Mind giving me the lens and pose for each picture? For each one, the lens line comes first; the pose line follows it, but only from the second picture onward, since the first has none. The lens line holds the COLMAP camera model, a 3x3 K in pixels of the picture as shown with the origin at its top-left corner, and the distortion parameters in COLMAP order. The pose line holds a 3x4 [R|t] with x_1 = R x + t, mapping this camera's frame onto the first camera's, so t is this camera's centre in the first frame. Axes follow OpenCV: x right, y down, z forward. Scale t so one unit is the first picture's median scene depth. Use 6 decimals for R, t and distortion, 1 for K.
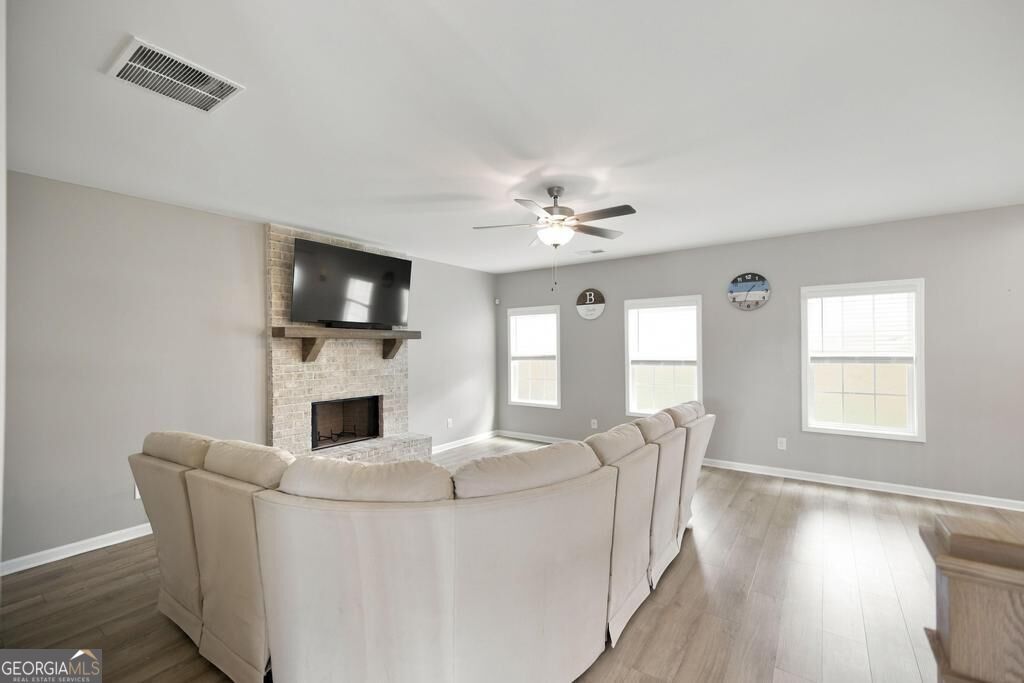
lens RADIAL K [[438.8, 0, 511.2], [0, 438.8, 347.1], [0, 0, 1]] dist [0.004614, -0.000537]
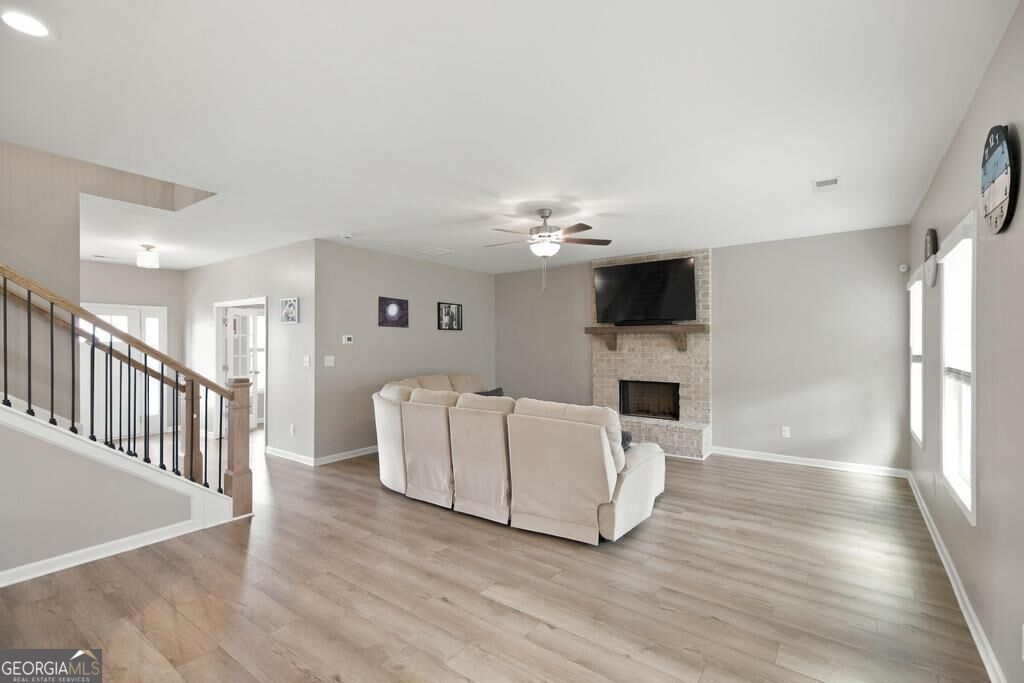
lens RADIAL K [[467.4, 0, 510.0], [0, 467.4, 341.3], [0, 0, 1]] dist [0.001377, 0.000059]
pose [[-0.021005, 0.003038, -0.999775, 0.962502], [0.000518, 0.999995, 0.003028, -0.001094], [0.999779, -0.000455, -0.021006, 0.637996]]
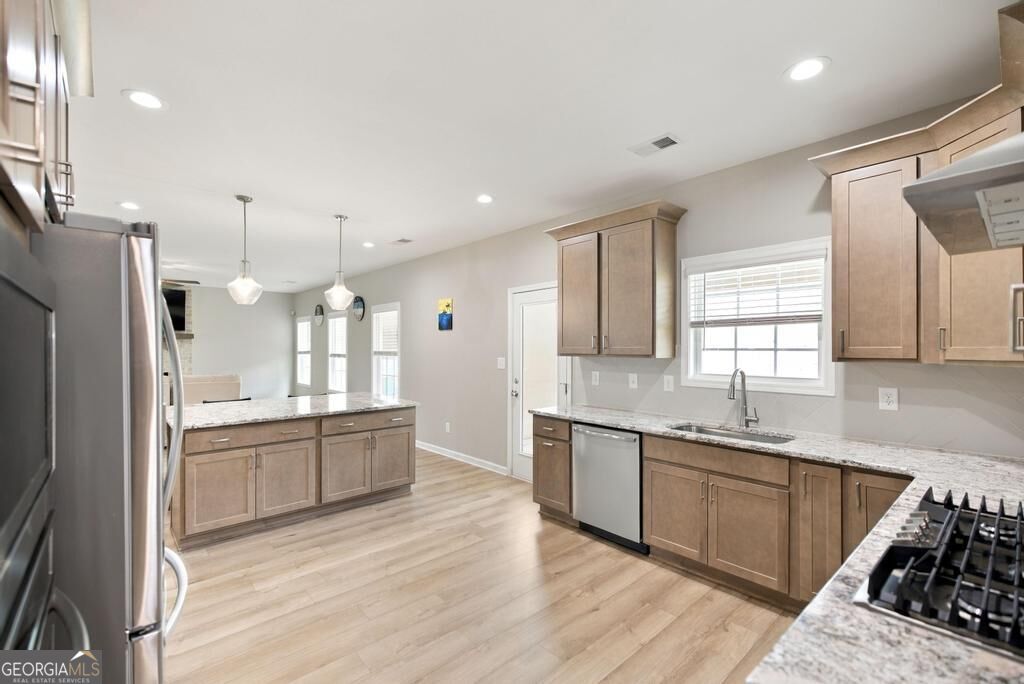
lens RADIAL K [[438.8, 0, 530.4], [0, 438.8, 349.3], [0, 0, 1]] dist [0.004614, -0.000537]
pose [[0.979746, 0.009634, -0.200010, 1.460308], [-0.008505, 0.999943, 0.006504, -0.000821], [0.200061, -0.004671, 0.979772, -0.365182]]
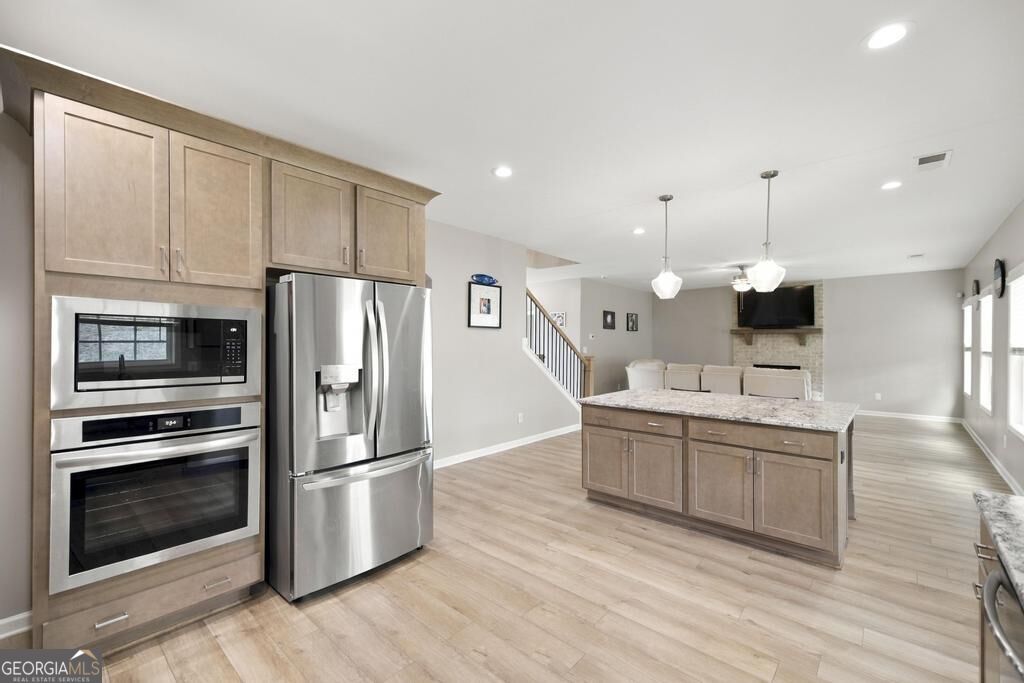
lens RADIAL K [[438.8, 0, 514.2], [0, 438.8, 341.6], [0, 0, 1]] dist [0.004614, -0.000537]
pose [[-0.111022, 0.007005, -0.993793, 1.644709], [-0.003848, 0.999965, 0.007479, 0.004275], [0.993811, 0.004655, -0.110991, 0.085142]]
